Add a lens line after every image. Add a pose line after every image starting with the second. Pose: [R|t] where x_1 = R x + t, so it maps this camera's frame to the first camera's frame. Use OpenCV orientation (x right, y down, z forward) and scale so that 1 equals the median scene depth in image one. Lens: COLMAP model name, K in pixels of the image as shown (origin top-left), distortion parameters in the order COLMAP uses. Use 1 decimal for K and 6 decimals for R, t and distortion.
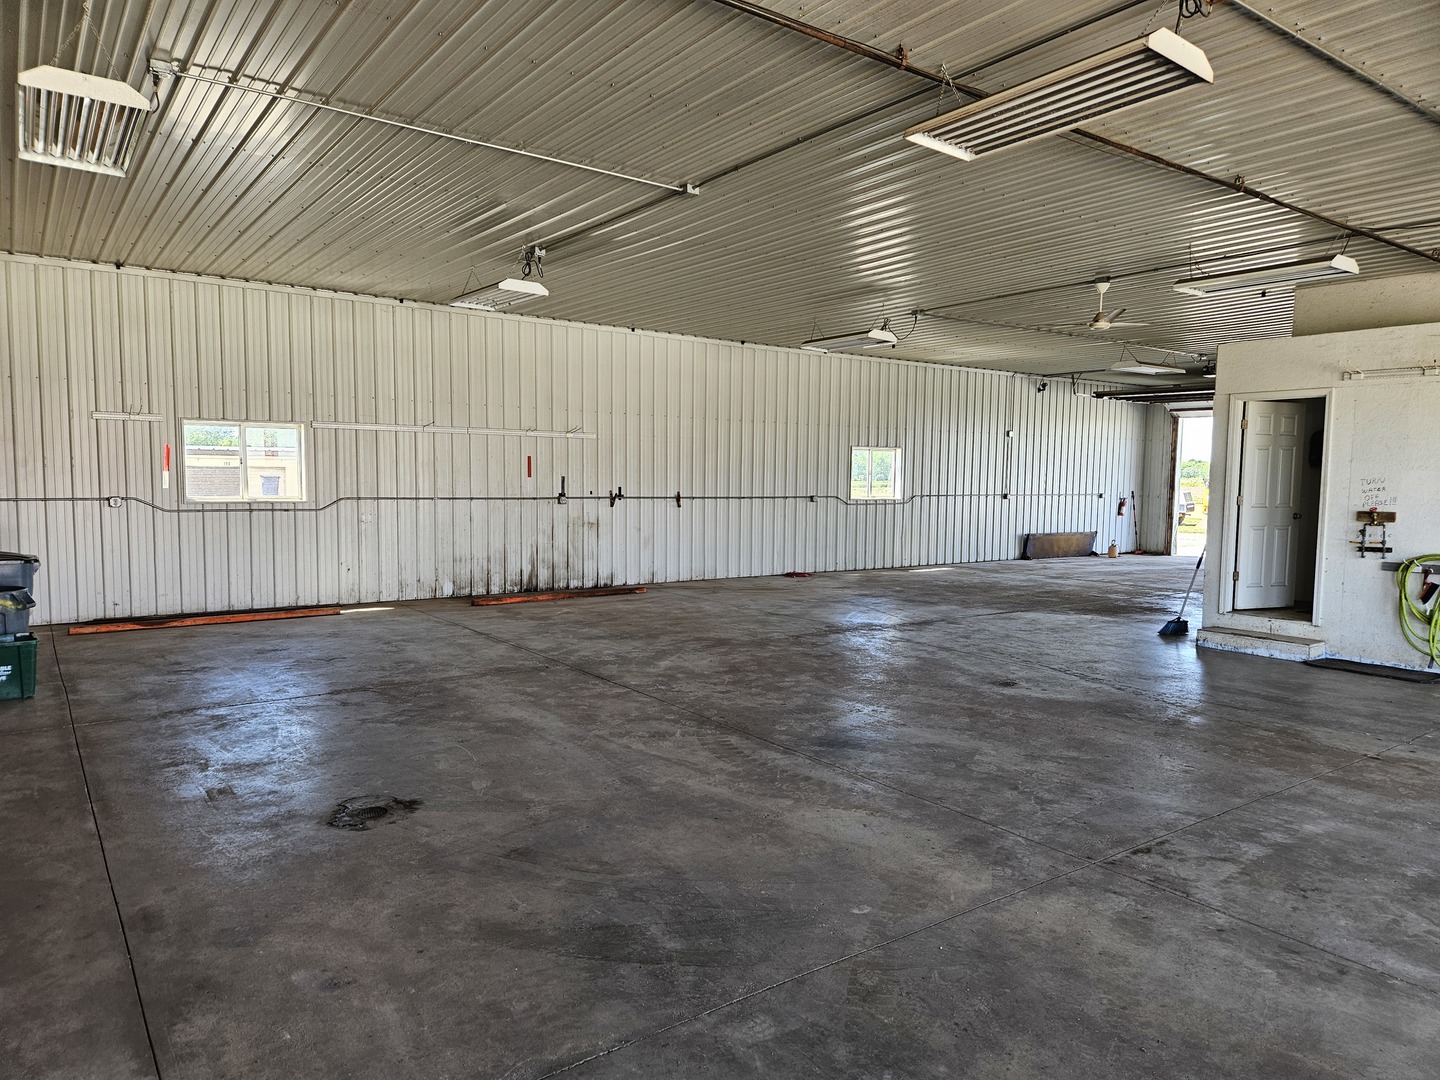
lens RADIAL K [[955.8, 0, 720.0], [0, 955.8, 540.0], [0, 0, 1]] dist [0.095752, -0.089616]
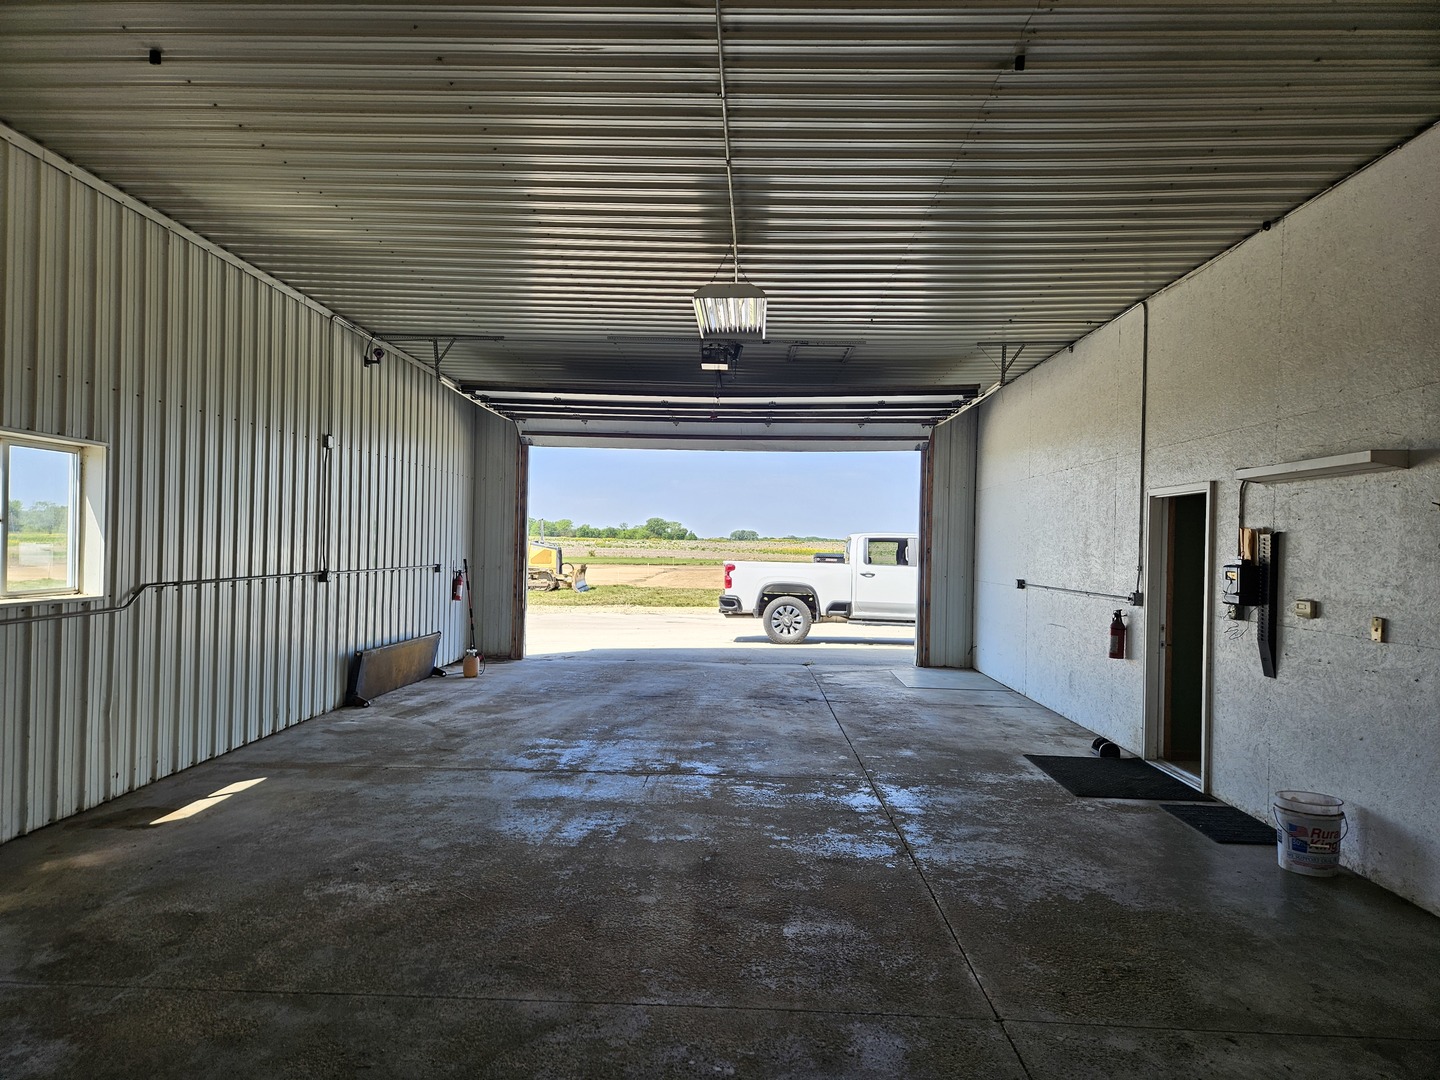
lens RADIAL K [[955.8, 0, 720.0], [0, 955.8, 540.0], [0, 0, 1]] dist [0.095752, -0.089616]
pose [[0.606044, 0.002188, 0.795428, 0.077509], [0.044439, 0.998341, -0.036604, -0.065863], [-0.794189, 0.057532, 0.604941, 1.005846]]
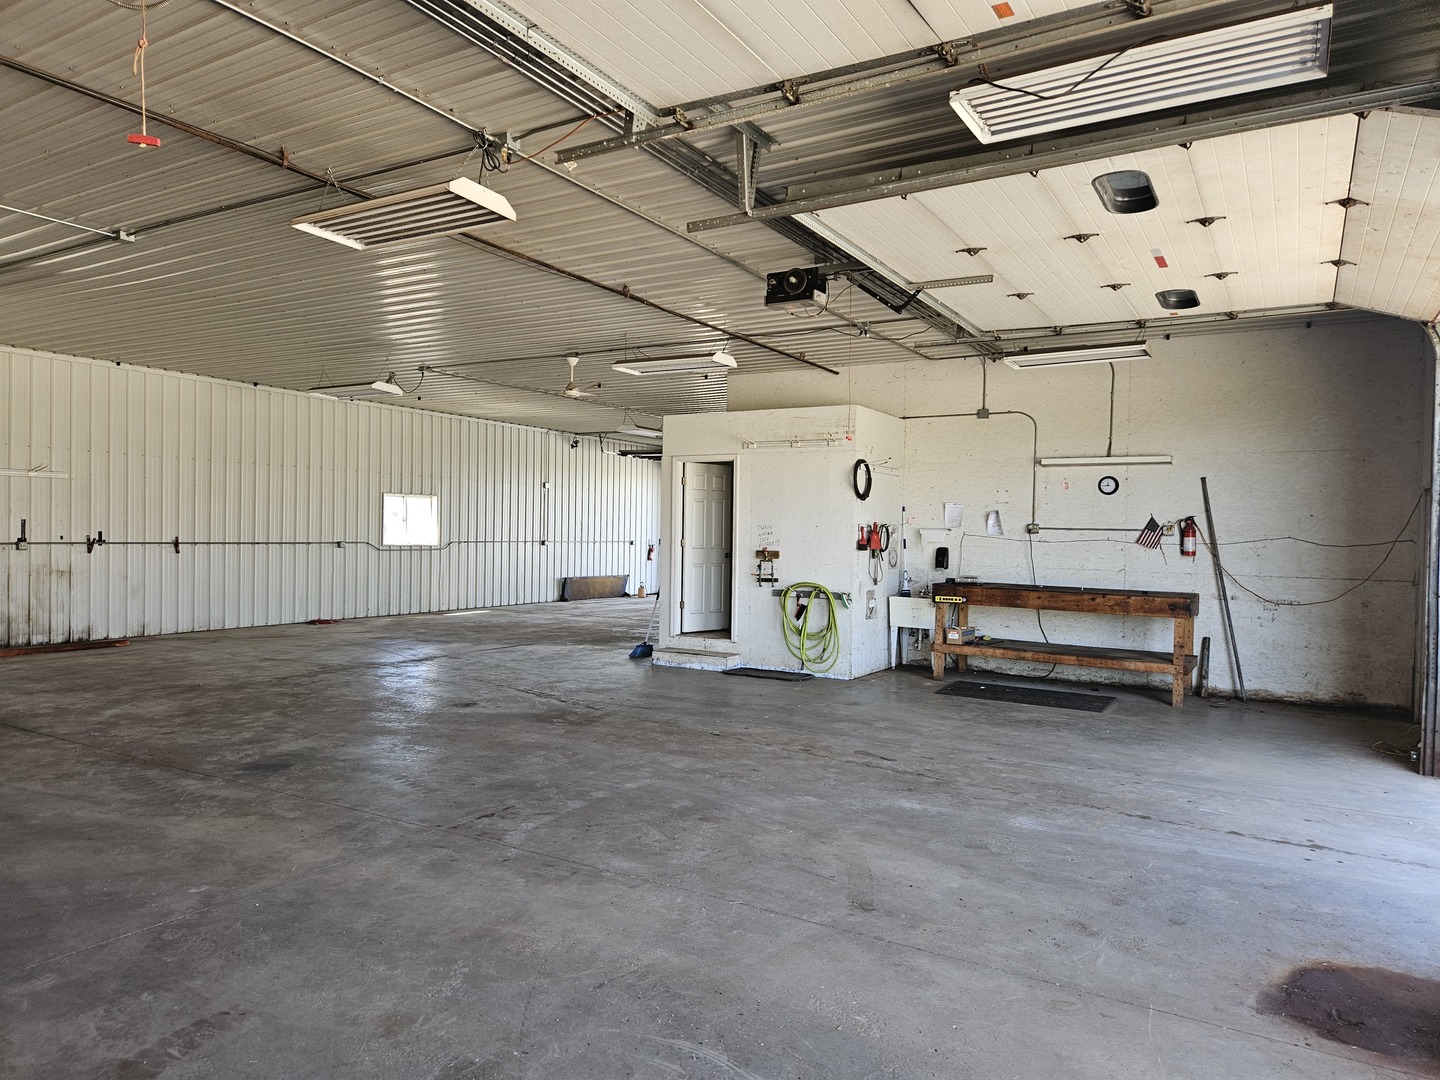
lens RADIAL K [[961.7, 0, 720.0], [0, 961.7, 540.0], [0, 0, 1]] dist [0.061659, -0.065373]
pose [[0.919166, -0.000997, 0.393868, 0.094570], [0.021925, 0.998576, -0.048640, 0.014430], [-0.393259, 0.053344, 0.917879, -0.117569]]
